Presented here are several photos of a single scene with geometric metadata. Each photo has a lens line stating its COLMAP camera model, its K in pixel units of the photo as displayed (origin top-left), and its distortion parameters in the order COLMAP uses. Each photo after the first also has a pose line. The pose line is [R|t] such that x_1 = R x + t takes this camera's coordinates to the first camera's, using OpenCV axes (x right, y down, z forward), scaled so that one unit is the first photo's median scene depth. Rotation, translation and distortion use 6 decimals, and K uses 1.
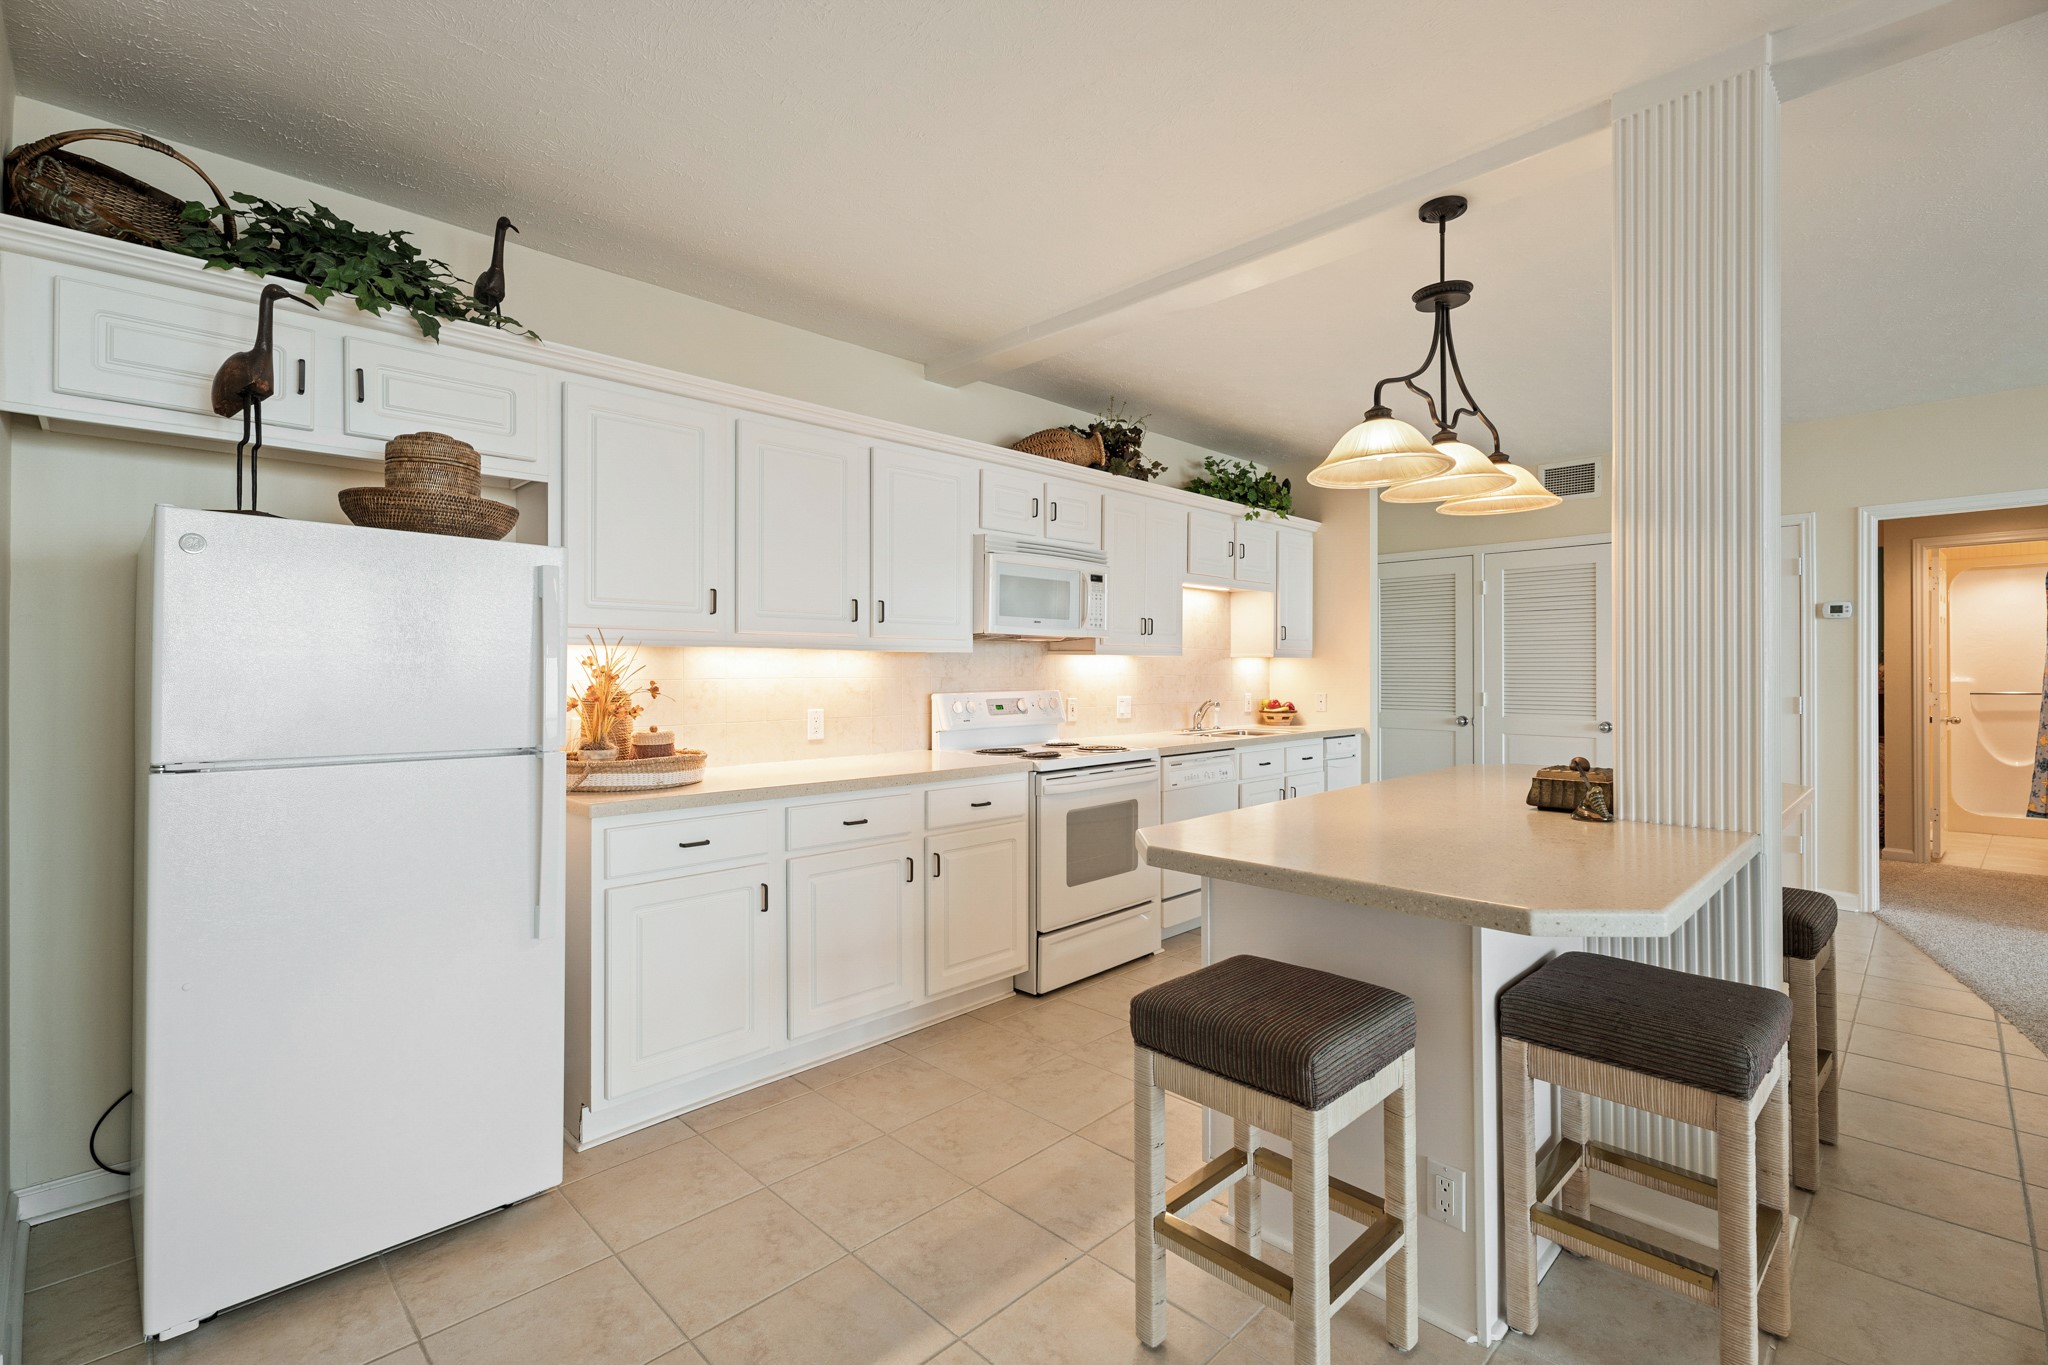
lens RADIAL K [[914.8, 0, 1015.3], [0, 914.8, 668.6], [0, 0, 1]] dist [0.000420, -0.000633]
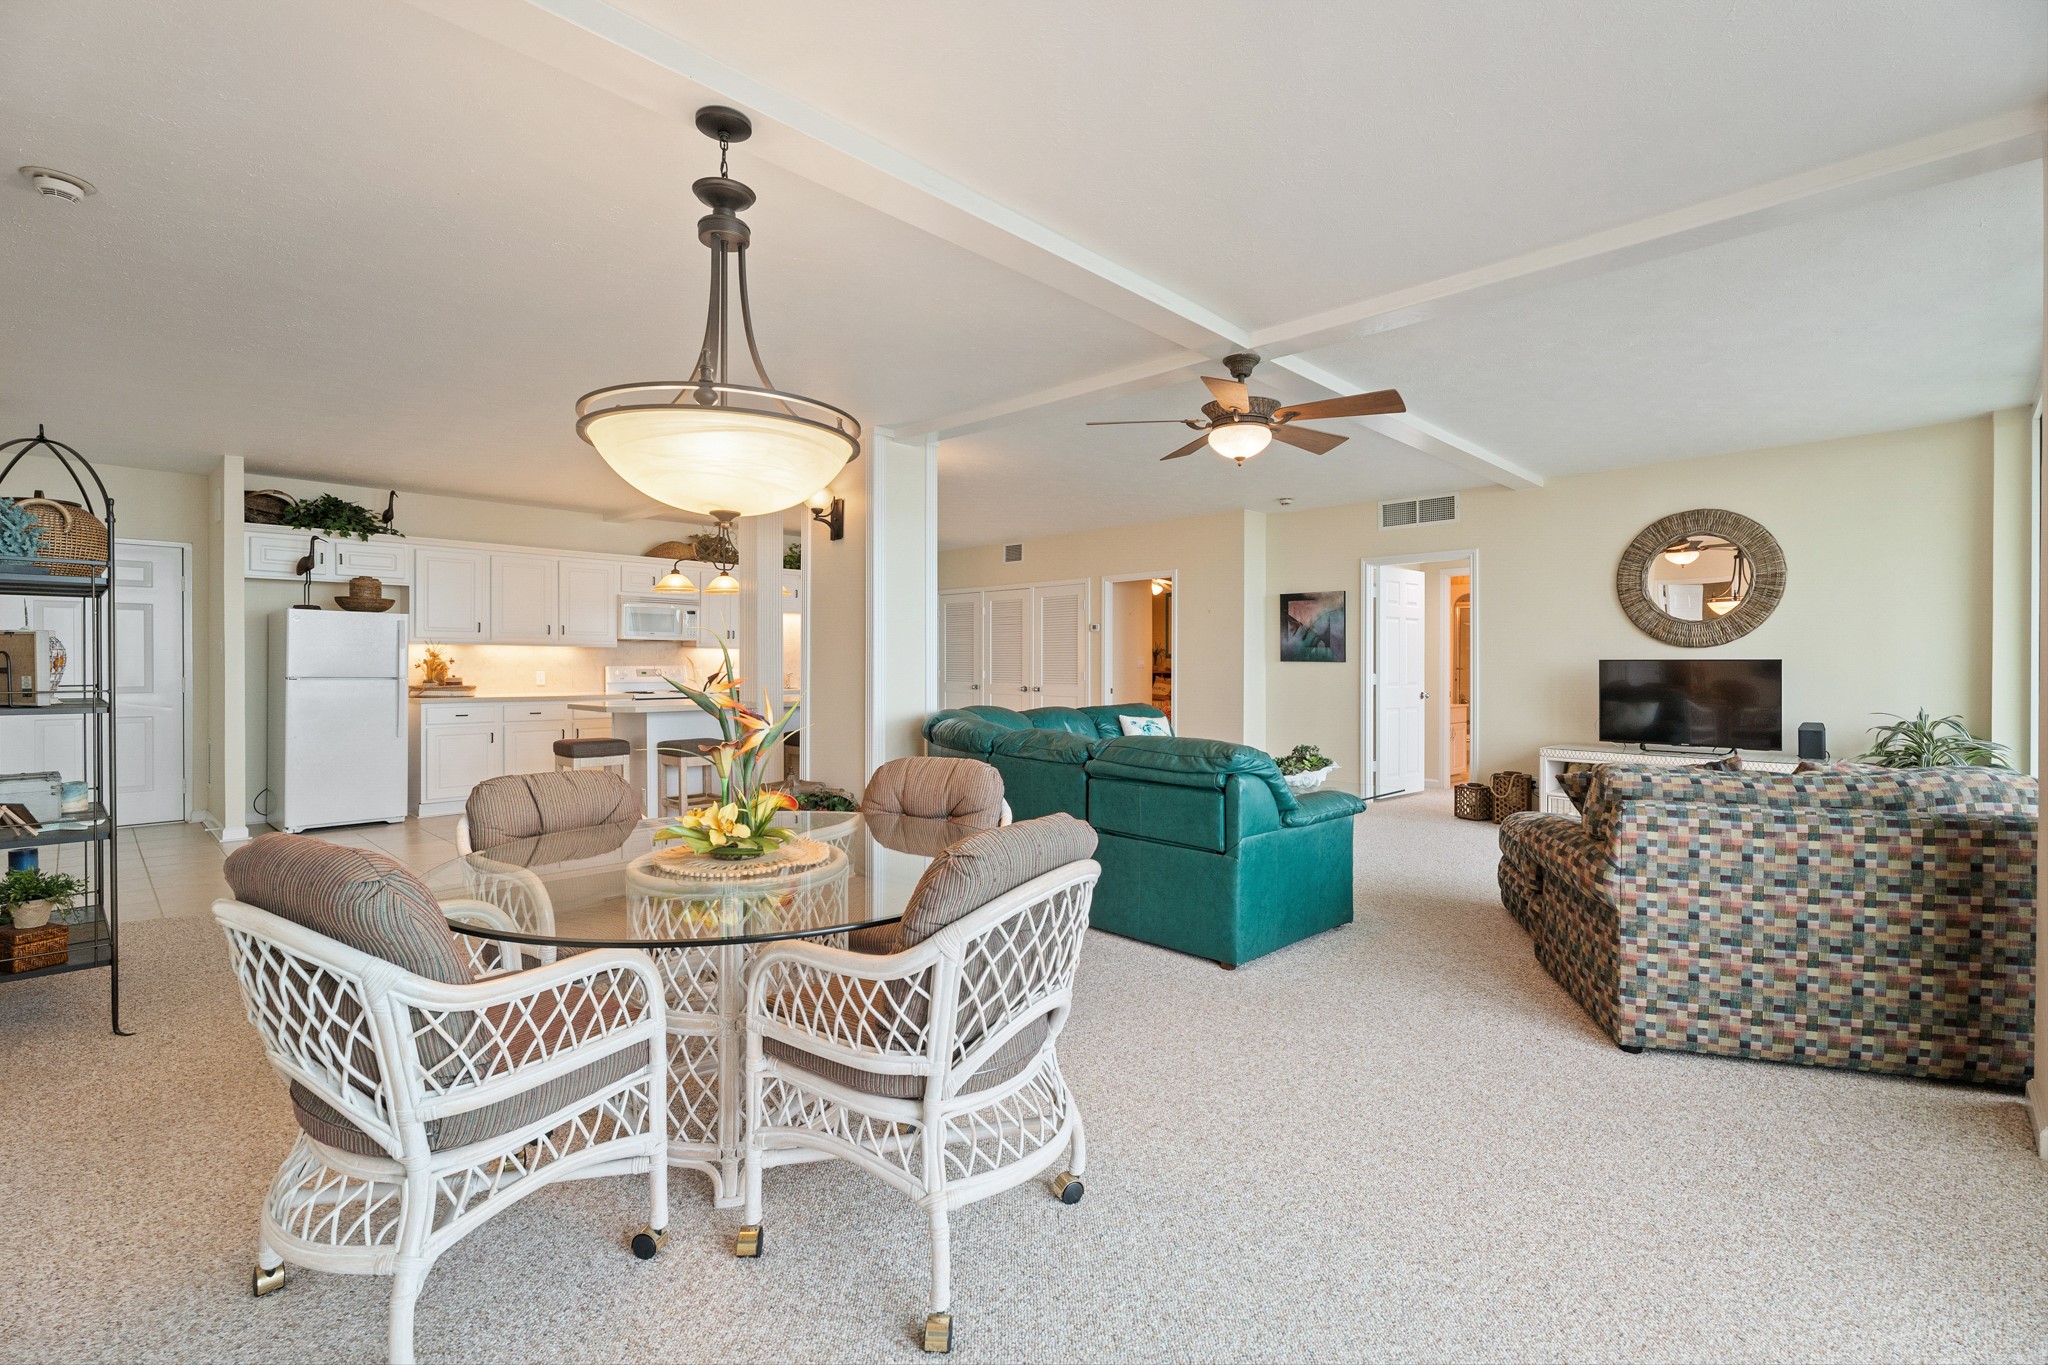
lens RADIAL K [[914.8, 0, 1019.2], [0, 914.8, 677.3], [0, 0, 1]] dist [0.000420, -0.000633]
pose [[0.999575, 0.004212, 0.028847, 0.982731], [-0.004751, 0.999815, 0.018664, 0.010473], [-0.028763, -0.018793, 0.999410, -1.431516]]
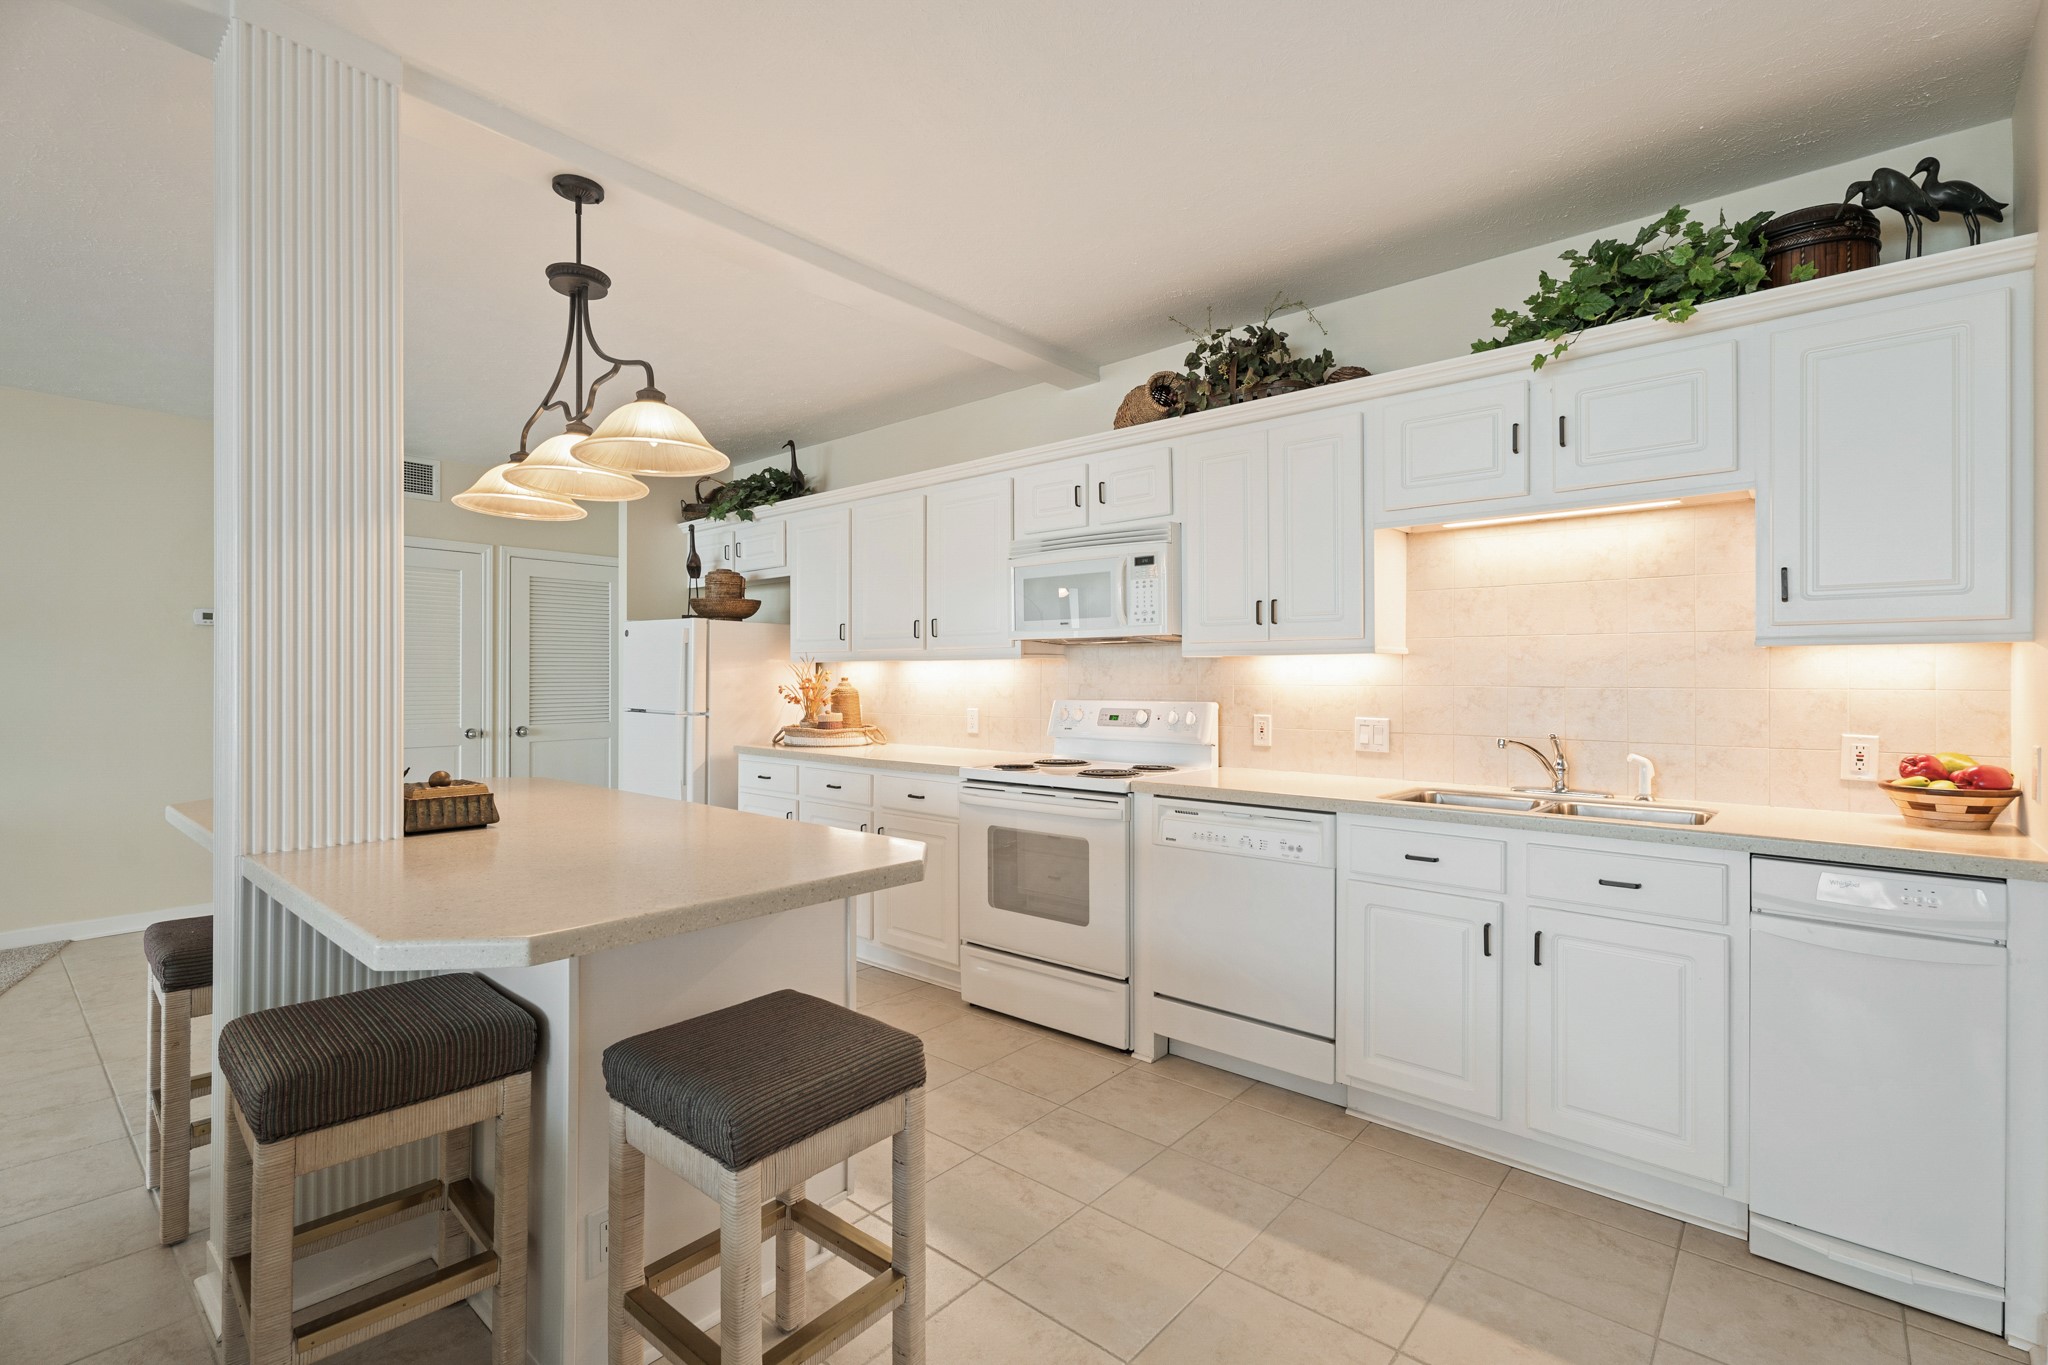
lens RADIAL K [[914.8, 0, 1019.4], [0, 914.8, 677.3], [0, 0, 1]] dist [0.000420, -0.000633]
pose [[0.080093, -0.000334, -0.996787, 1.076332], [0.000243, 1.000000, -0.000316, 0.003050], [0.996787, -0.000217, 0.080093, 1.025692]]
